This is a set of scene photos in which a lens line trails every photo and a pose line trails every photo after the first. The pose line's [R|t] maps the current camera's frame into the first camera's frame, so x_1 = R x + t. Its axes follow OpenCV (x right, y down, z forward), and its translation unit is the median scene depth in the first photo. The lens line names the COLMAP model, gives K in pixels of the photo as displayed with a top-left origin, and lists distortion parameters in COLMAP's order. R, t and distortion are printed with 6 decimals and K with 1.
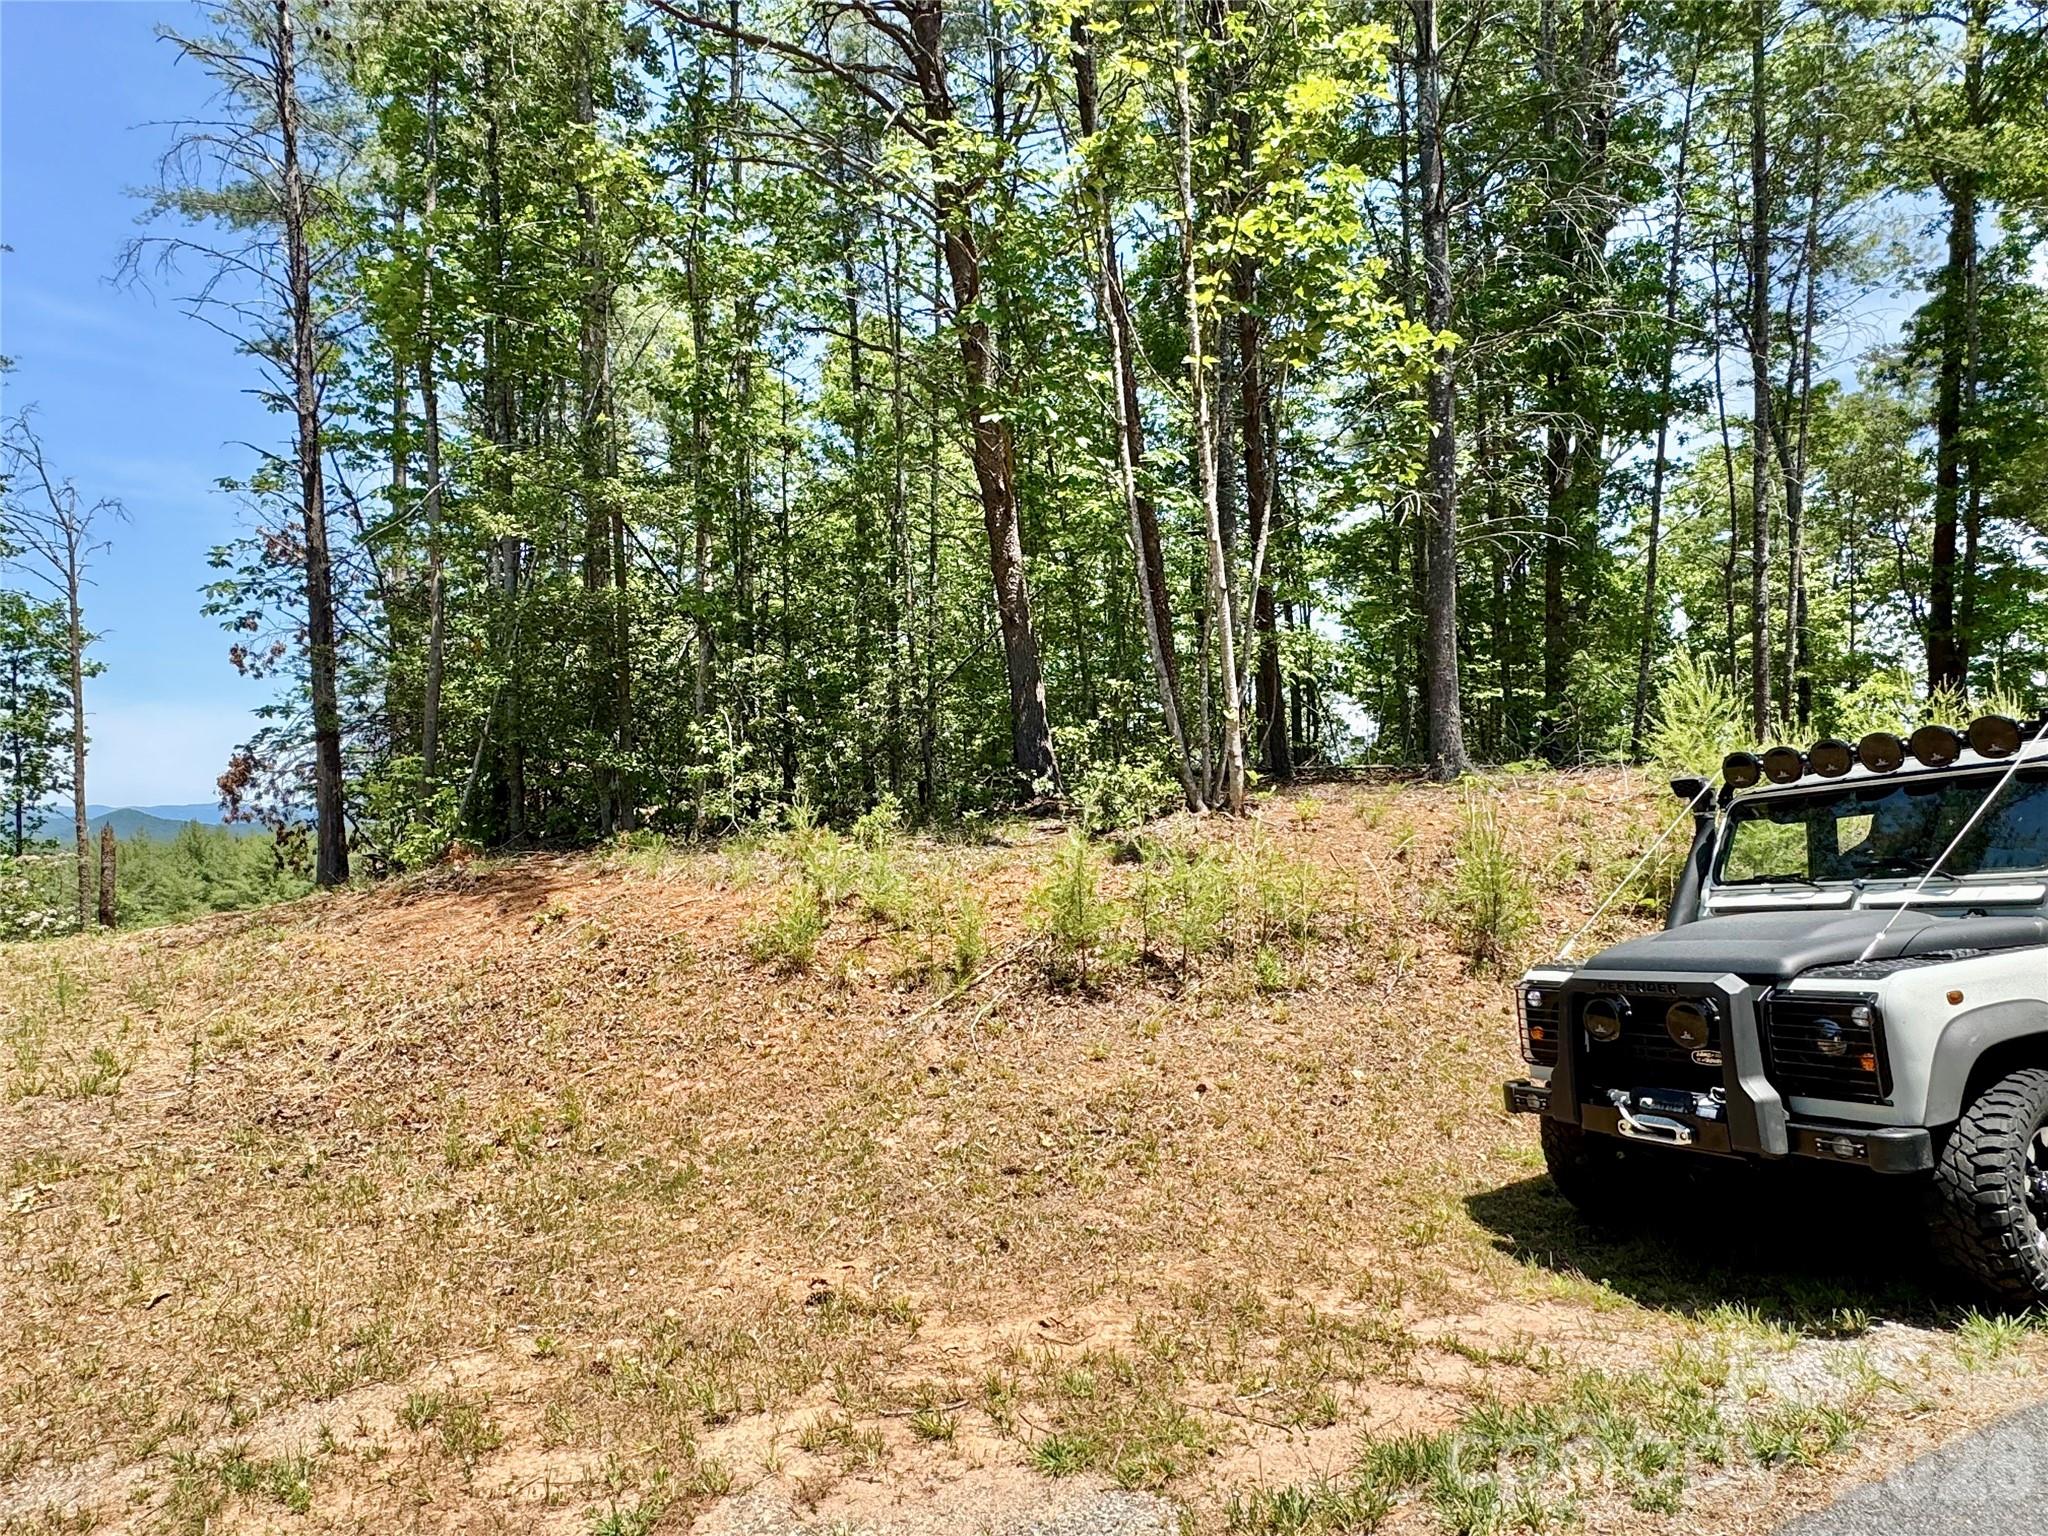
lens RADIAL K [[1177.3, 0, 1024.4], [0, 1177.3, 778.4], [0, 0, 1]] dist [-0.000997, 0.002421]
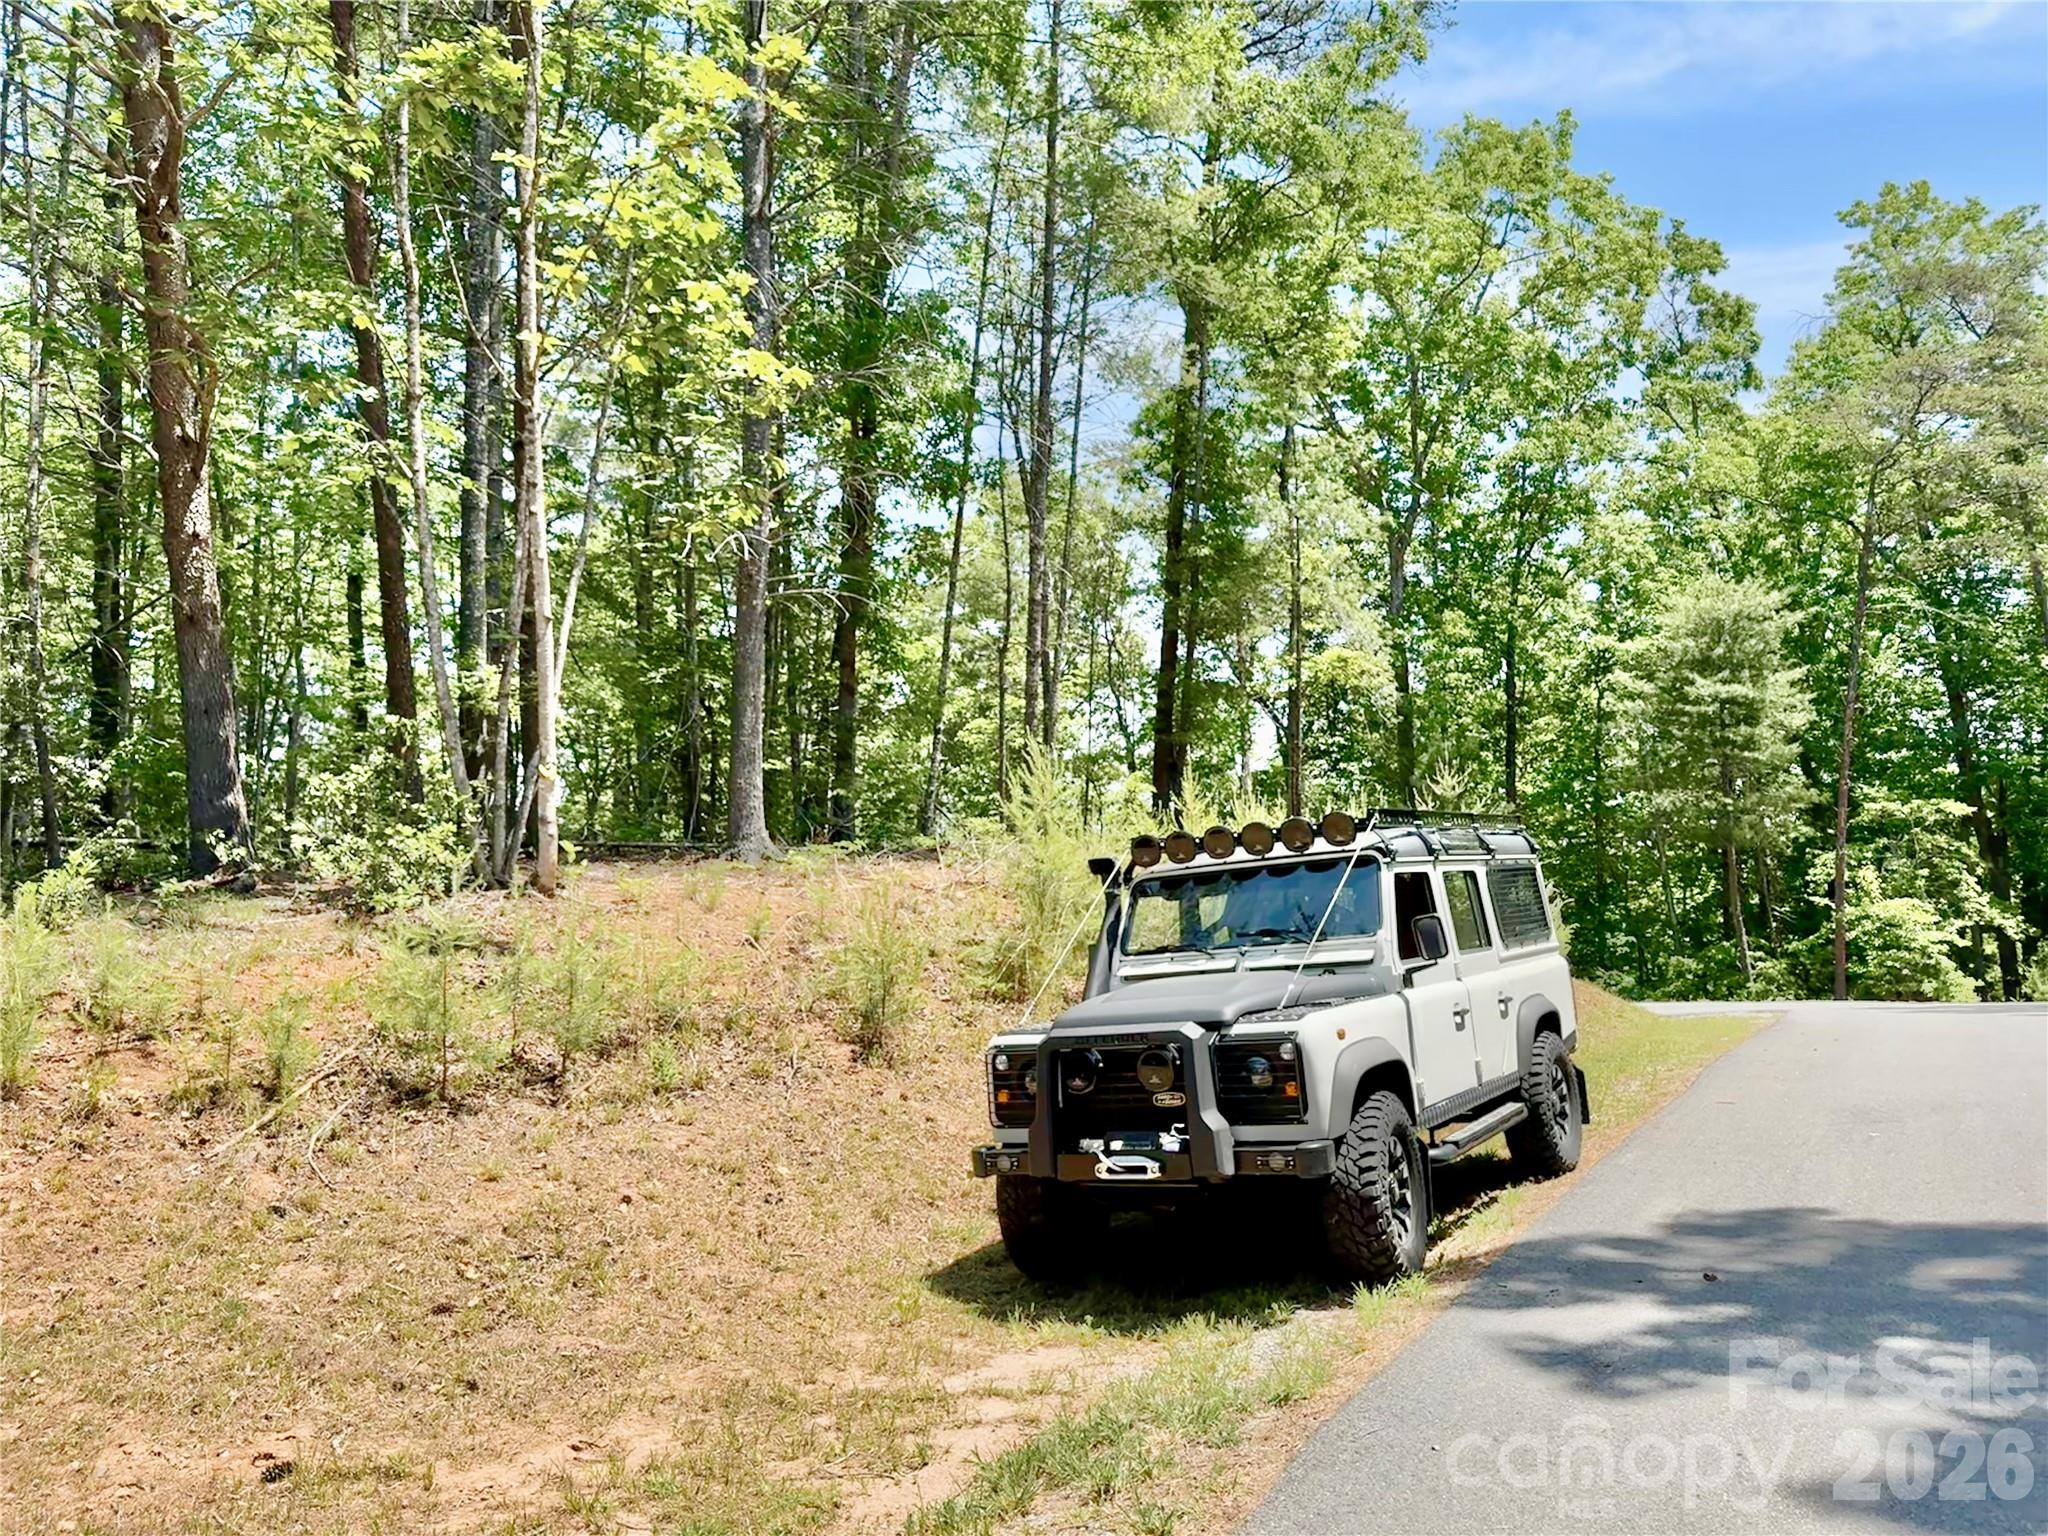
lens RADIAL K [[1455.3, 0, 1024.0], [0, 1455.3, 768.0], [0, 0, 1]] dist [0.093065, -0.088260]
pose [[0.844691, 0.065973, 0.531174, -0.249812], [-0.031755, 0.996804, -0.073307, 0.022727], [-0.534312, 0.045055, 0.844086, -0.103762]]
